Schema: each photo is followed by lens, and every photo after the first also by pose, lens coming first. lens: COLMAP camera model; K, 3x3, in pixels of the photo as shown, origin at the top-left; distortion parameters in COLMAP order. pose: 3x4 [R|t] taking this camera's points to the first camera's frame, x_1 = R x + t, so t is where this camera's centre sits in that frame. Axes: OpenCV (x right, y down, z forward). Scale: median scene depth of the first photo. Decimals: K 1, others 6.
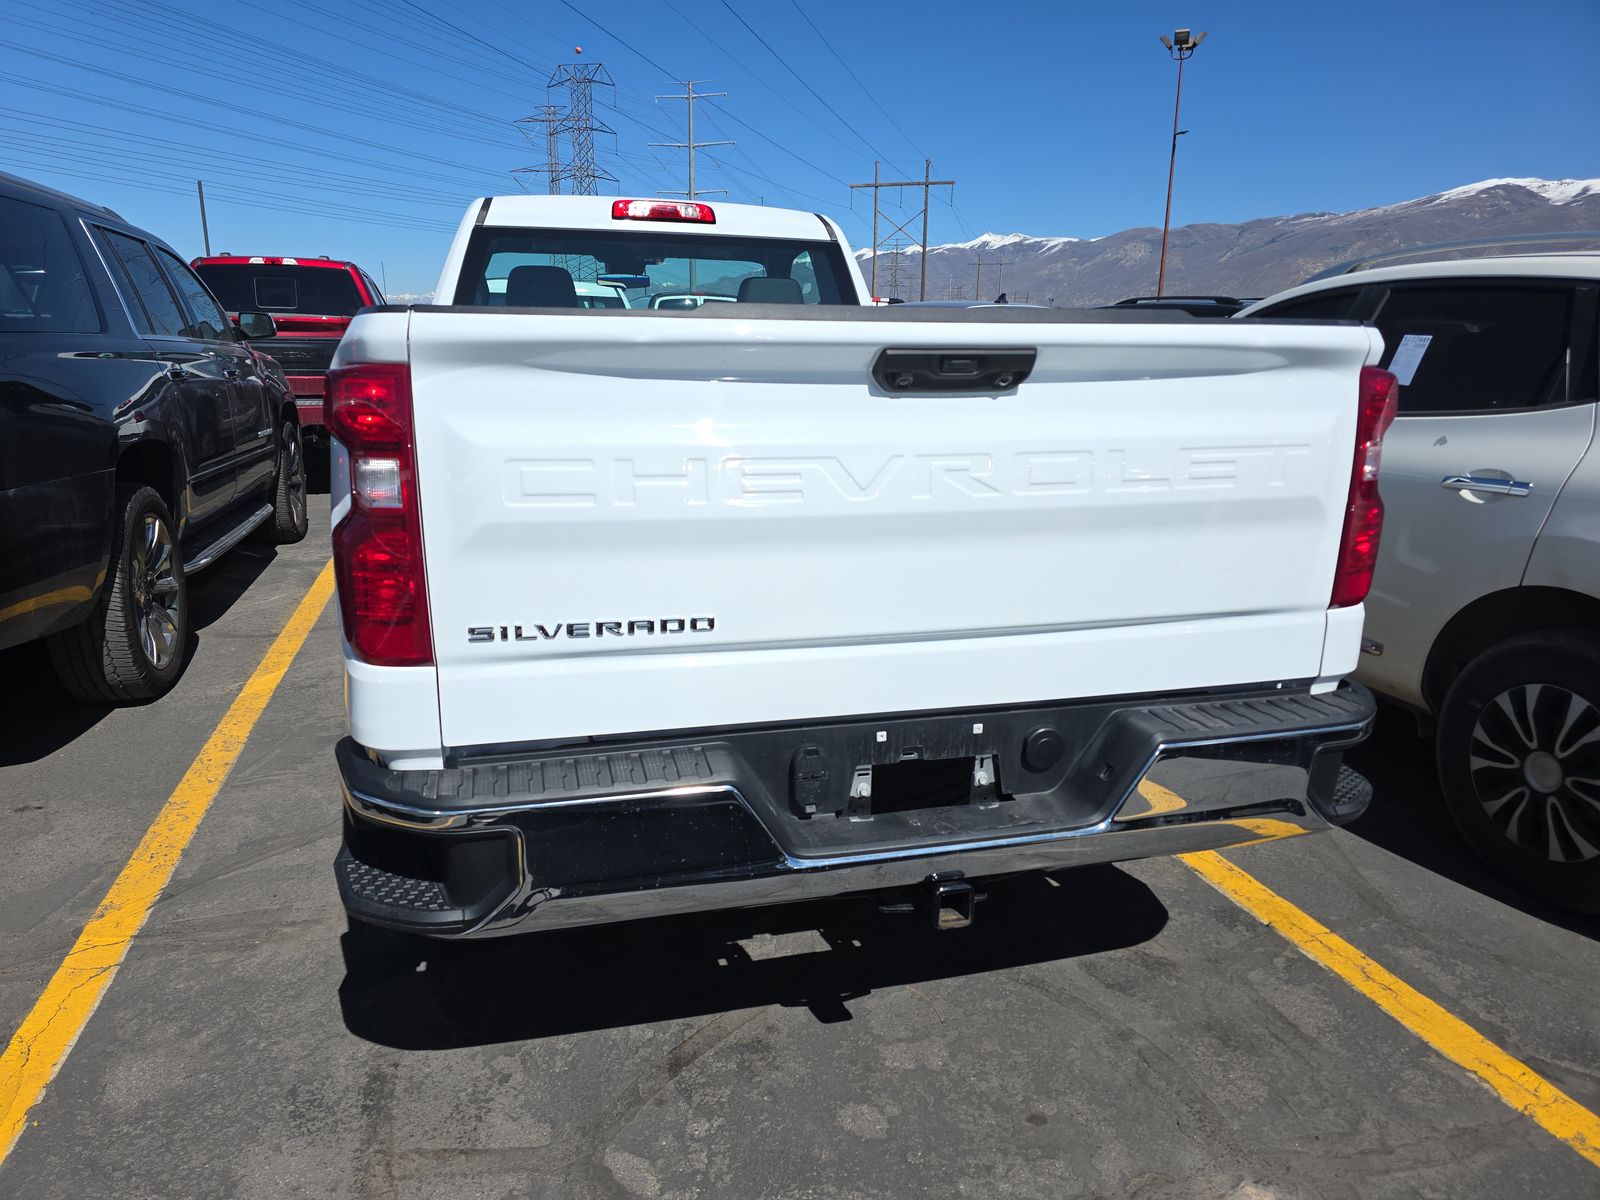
lens RADIAL K [[1063.0, 0, 800.0], [0, 1063.0, 600.0], [0, 0, 1]] dist [0.044343, -0.000789]
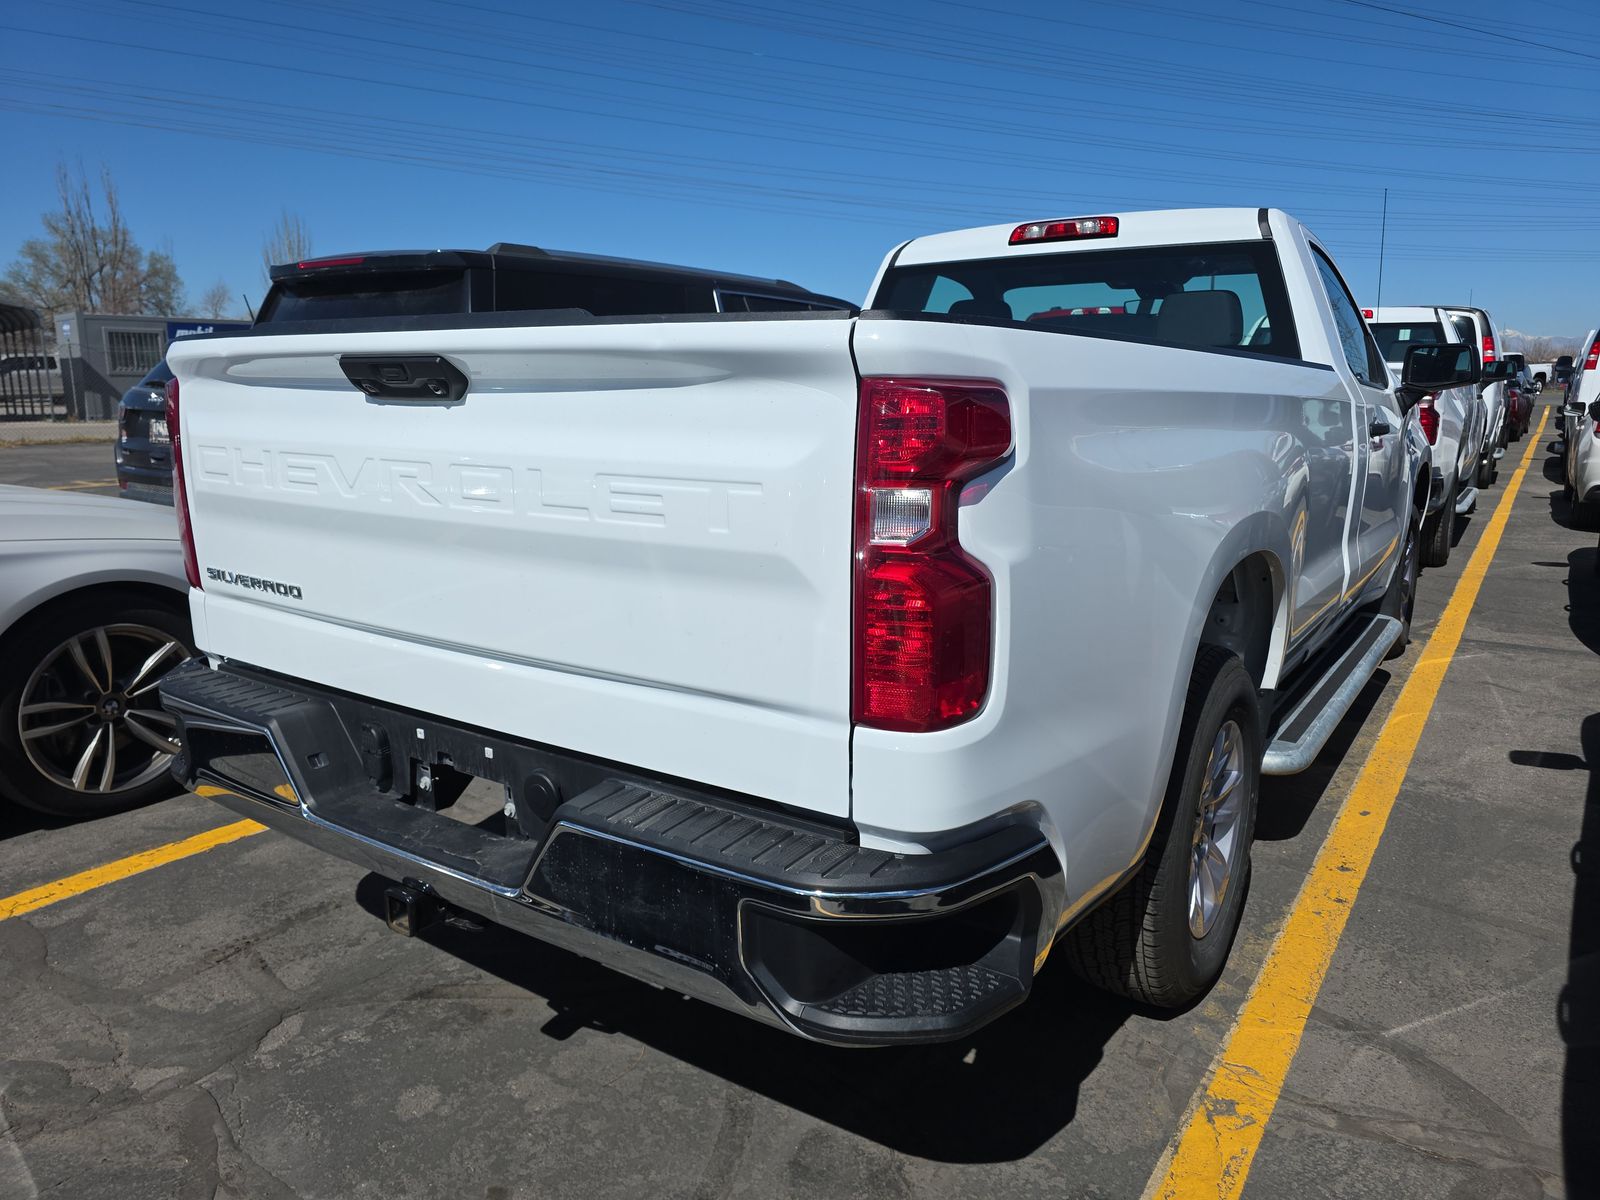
lens RADIAL K [[1090.2, 0, 800.2], [0, 1090.2, 615.4], [0, 0, 1]] dist [0.040673, -0.000679]
pose [[0.642169, 0.149362, -0.751871, 0.952054], [-0.174323, 0.983590, 0.046506, -0.085165], [0.746479, 0.101203, 0.657668, 0.487250]]
